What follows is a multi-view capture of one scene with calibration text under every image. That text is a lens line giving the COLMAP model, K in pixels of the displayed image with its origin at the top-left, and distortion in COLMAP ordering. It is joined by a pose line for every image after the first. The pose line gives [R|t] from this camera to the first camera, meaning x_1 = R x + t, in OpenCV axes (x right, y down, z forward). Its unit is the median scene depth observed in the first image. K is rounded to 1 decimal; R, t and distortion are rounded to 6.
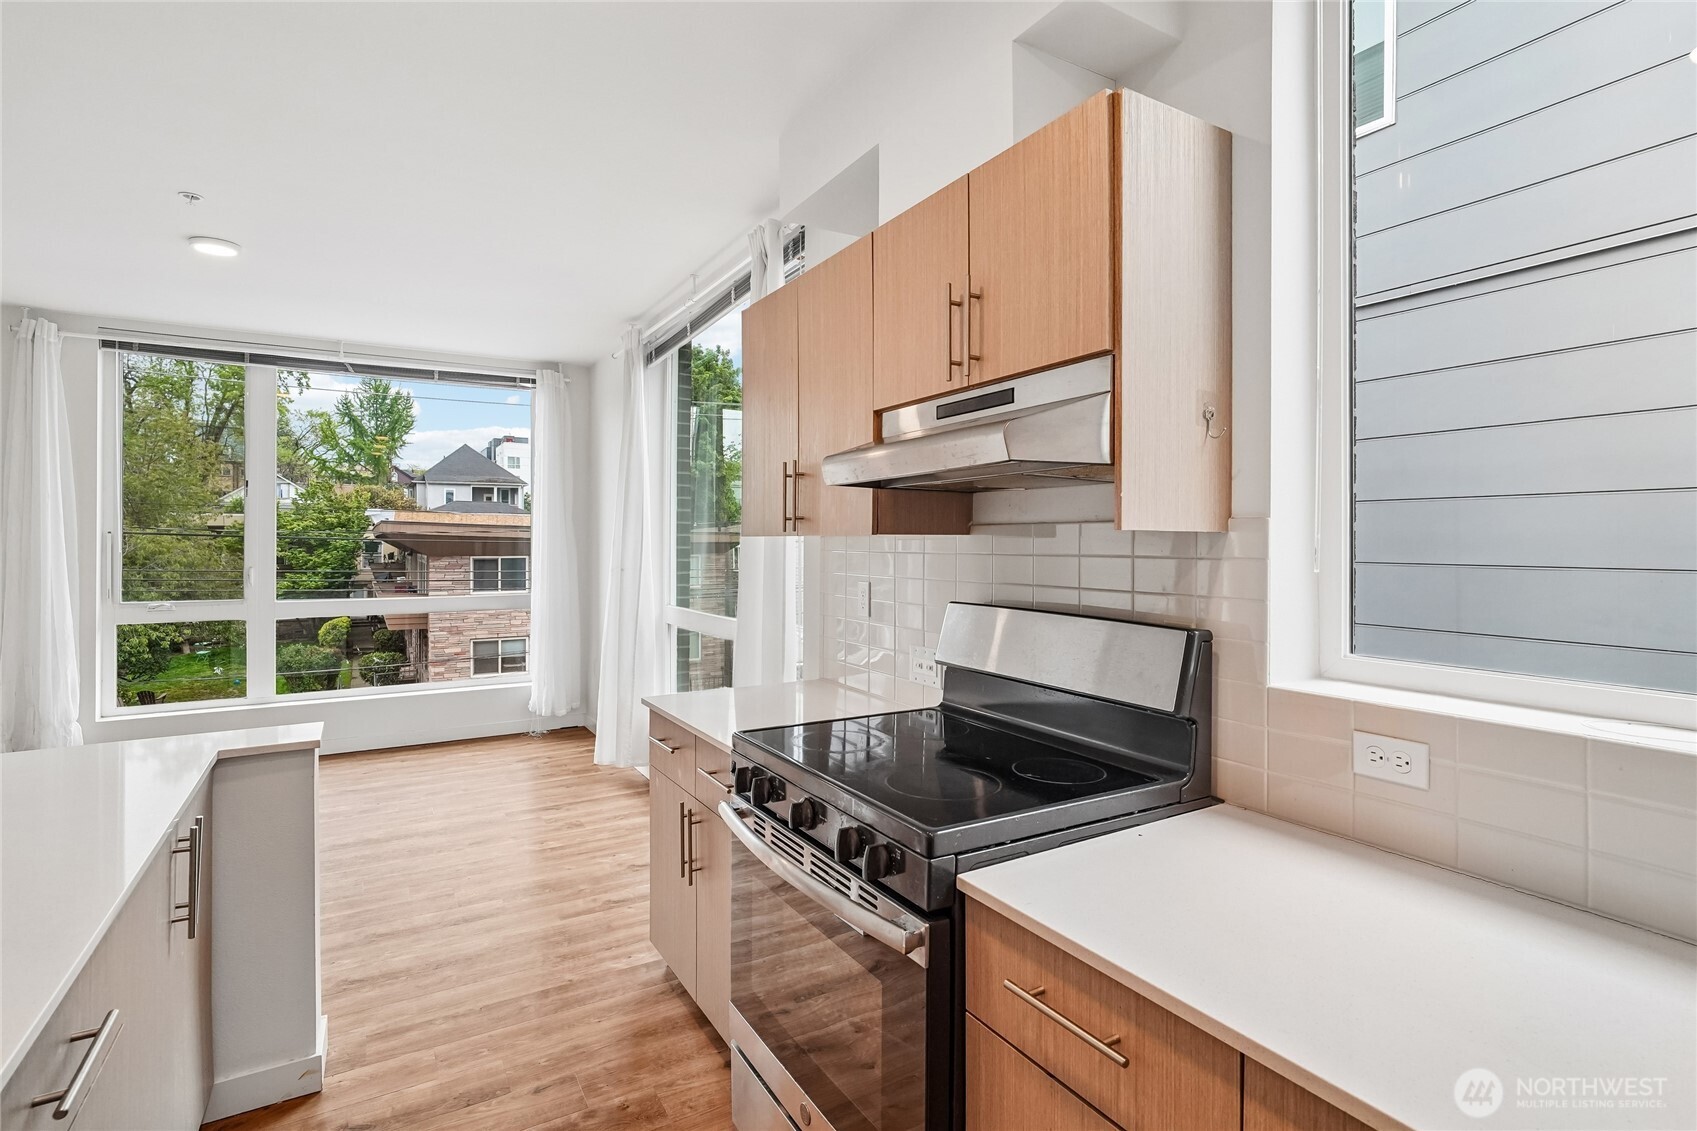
lens RADIAL K [[830.4, 0, 853.7], [0, 830.4, 540.2], [0, 0, 1]] dist [-0.001979, -0.000201]
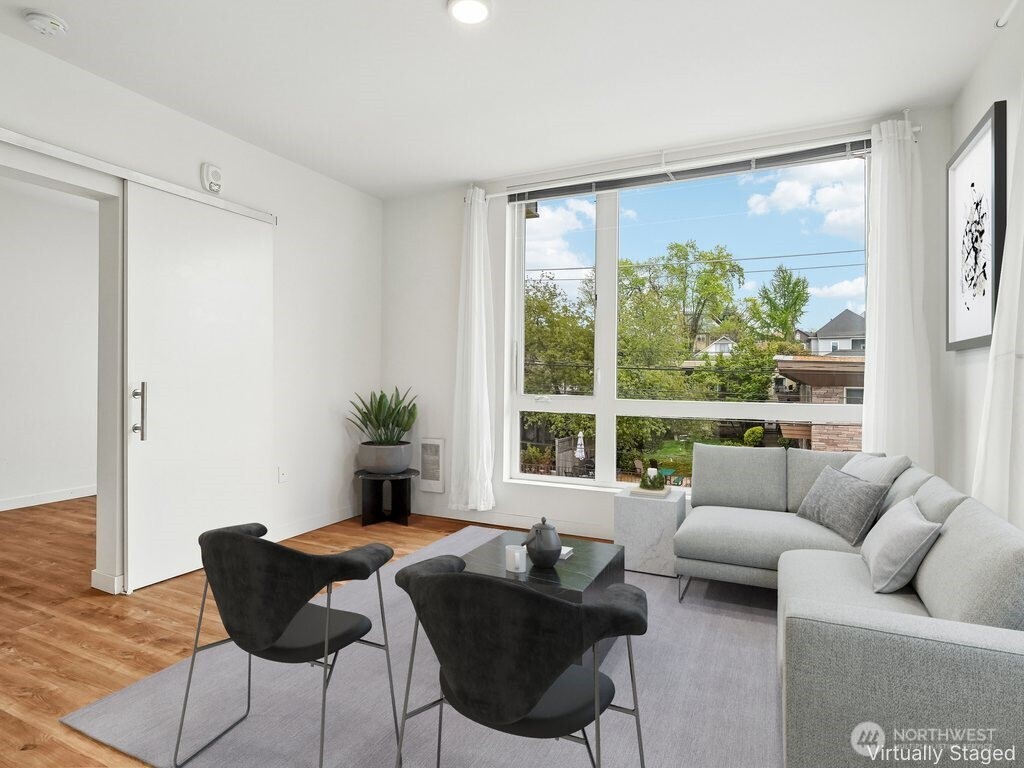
lens RADIAL K [[551.2, 0, 513.1], [0, 551.2, 365.7], [0, 0, 1]] dist [-0.001410, -0.000297]
pose [[0.551746, -0.014826, -0.833881, -0.131913], [-0.006190, 0.999742, -0.021870, 0.043799], [0.833989, 0.017229, 0.551511, 0.447426]]
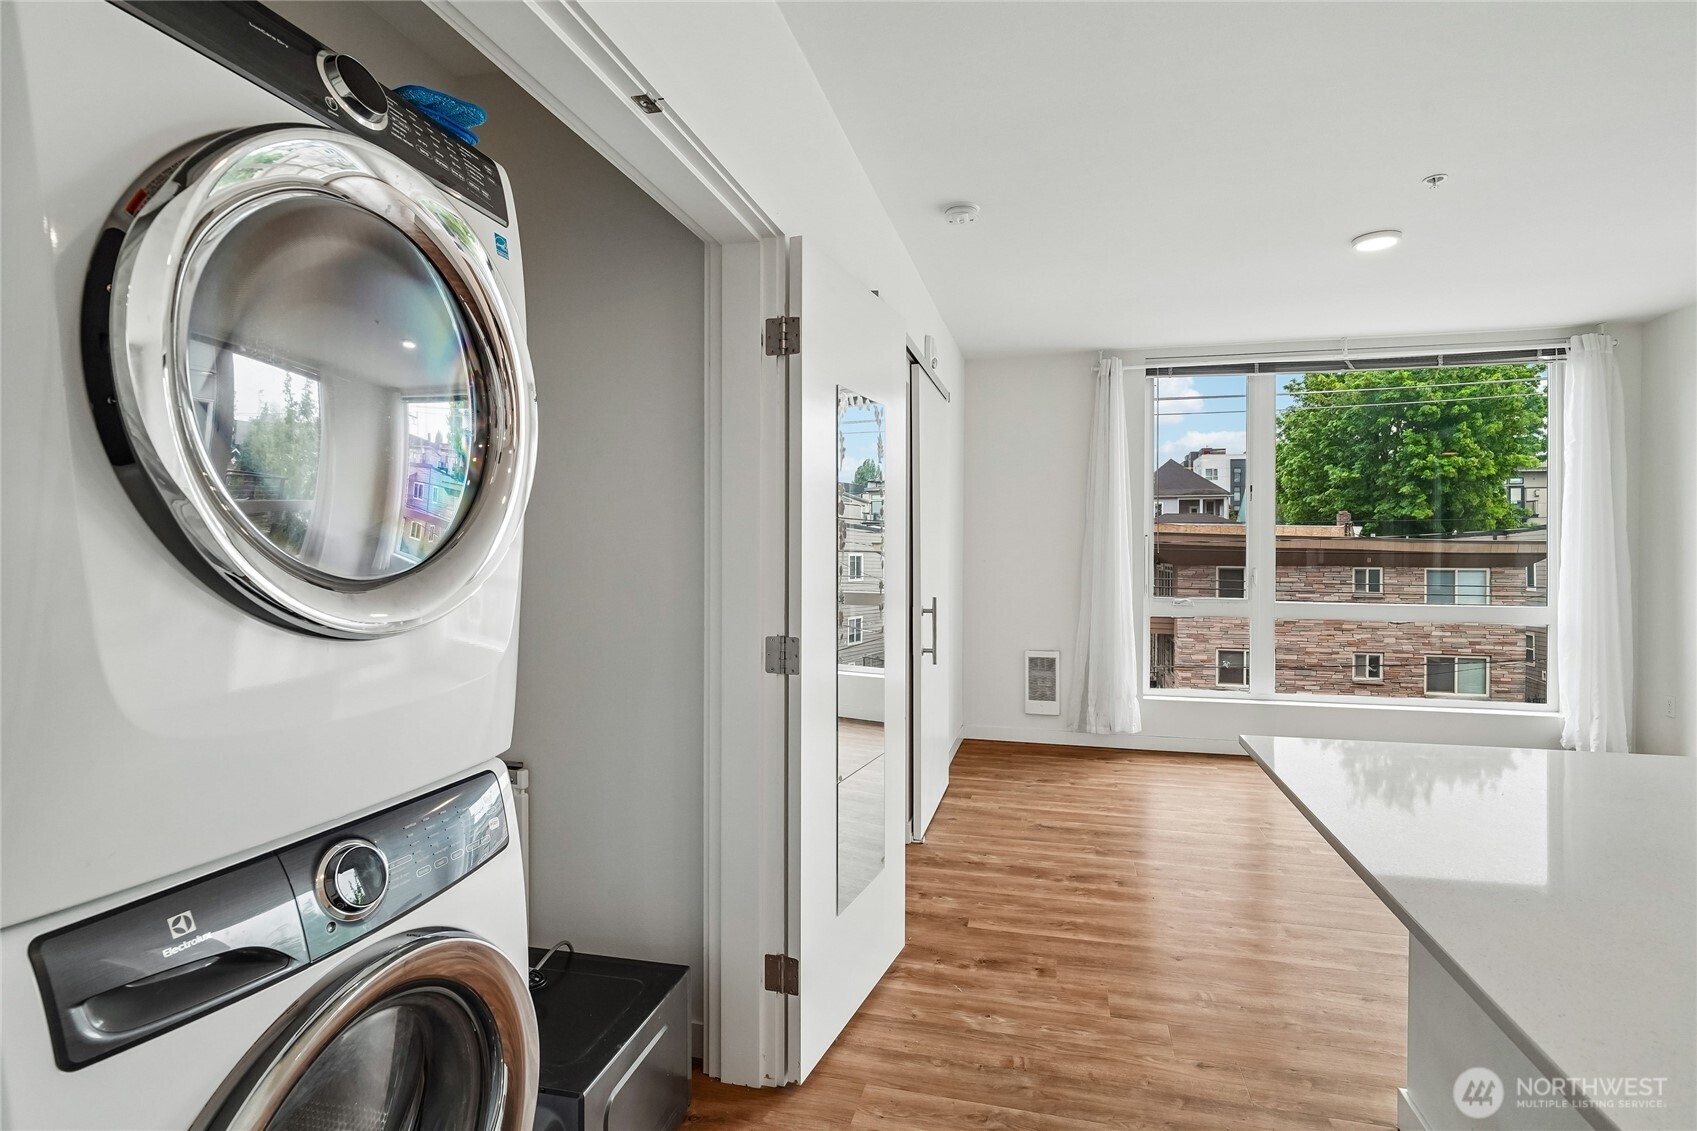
lens RADIAL K [[819.9, 0, 857.4], [0, 819.9, 547.6], [0, 0, 1]] dist [-0.008686, 0.000263]
pose [[0.708409, -0.000639, -0.705802, -0.337082], [-0.003156, 0.999987, -0.004073, 0.012049], [0.705795, 0.005113, 0.708397, -0.083402]]
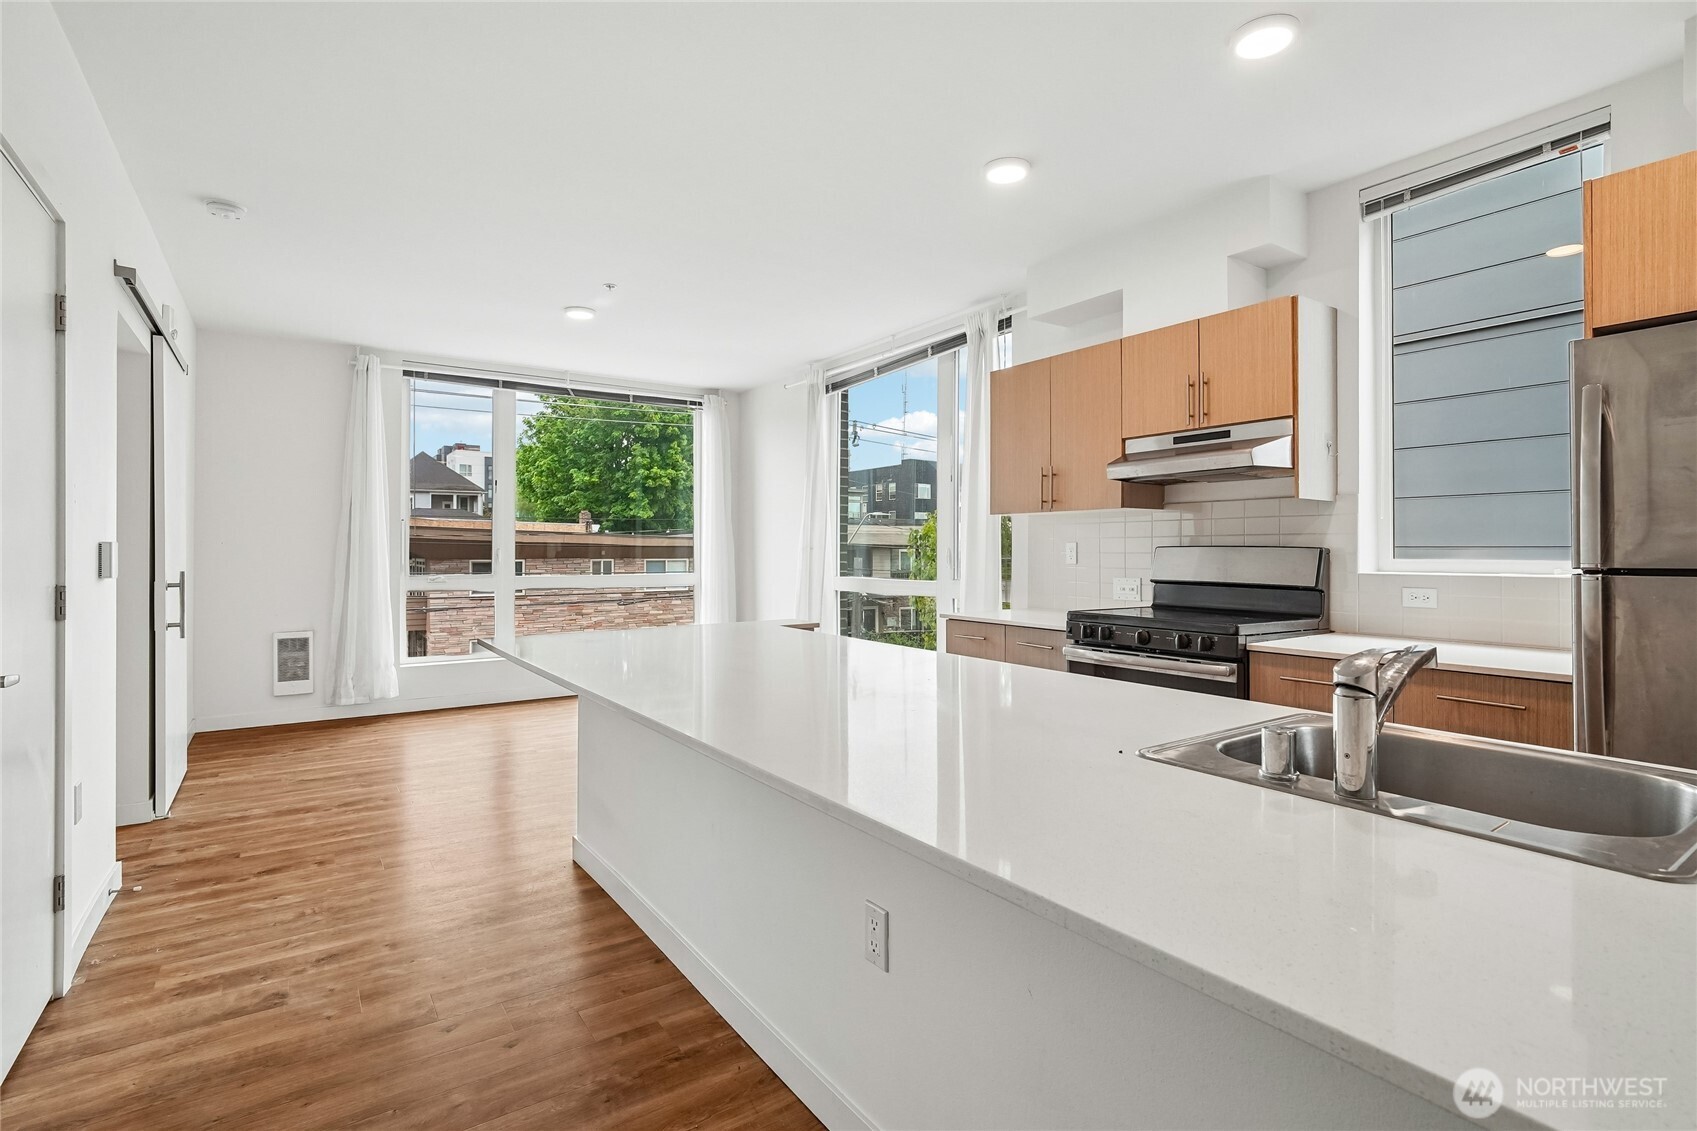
lens RADIAL K [[819.9, 0, 857.4], [0, 819.9, 547.6], [0, 0, 1]] dist [-0.008686, 0.000263]
pose [[0.997471, 0.000406, 0.071075, -0.257381], [-0.000251, 0.999998, -0.002182, 0.031733], [-0.071076, 0.002159, 0.997469, -0.275677]]
